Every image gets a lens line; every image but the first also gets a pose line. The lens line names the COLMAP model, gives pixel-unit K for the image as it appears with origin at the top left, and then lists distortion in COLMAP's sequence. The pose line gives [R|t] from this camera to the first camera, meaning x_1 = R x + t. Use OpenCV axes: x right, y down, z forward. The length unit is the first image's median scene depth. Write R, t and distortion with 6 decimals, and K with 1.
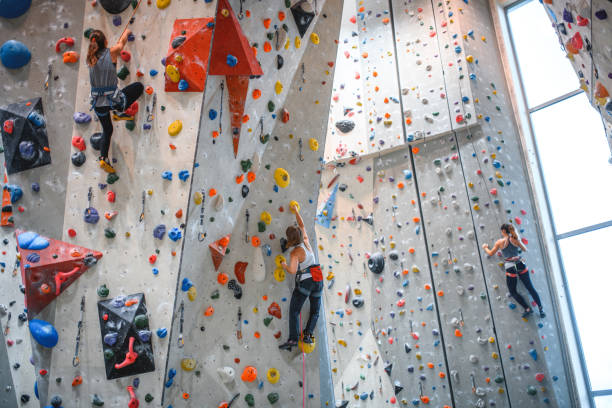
lens RADIAL K [[589.5, 0, 310.5], [0, 589.5, 203.0], [0, 0, 1]] dist [-0.033744, 0.000000]
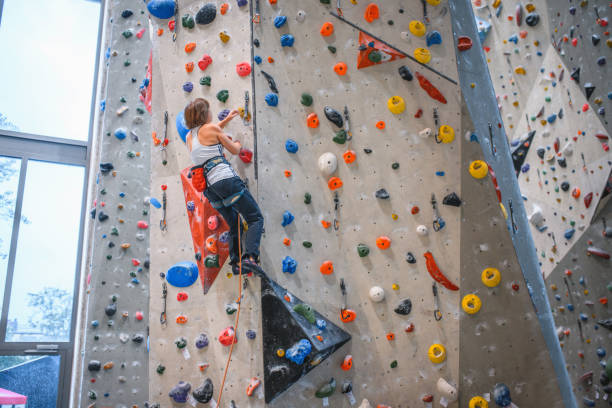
lens RADIAL K [[578.2, 0, 308.8], [0, 578.2, 208.8], [0, 0, 1]] dist [-0.023050, 0.000000]
pose [[0.920435, -0.124926, -0.370395, 0.114745], [0.174550, 0.979194, 0.103498, 0.607891], [0.349759, -0.159916, 0.923090, 0.116181]]
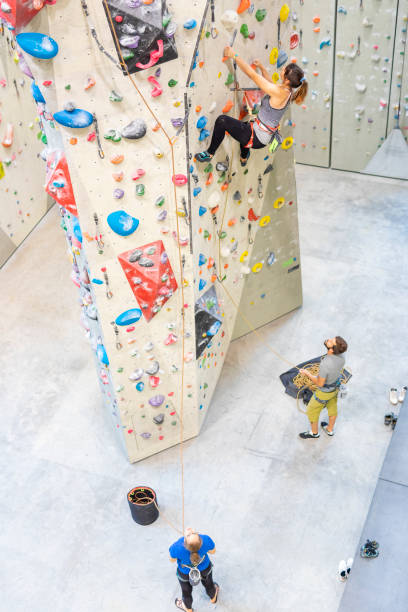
lens RADIAL K [[845.9, 0, 205.7], [0, 845.9, 305.4], [0, 0, 1]] dist [-0.003033, 0.000000]
pose [[0.937045, -0.259692, 0.233467, -0.579915], [-0.111450, 0.411200, 0.904706, -0.656839], [-0.330946, -0.873770, 0.356370, 0.213779]]
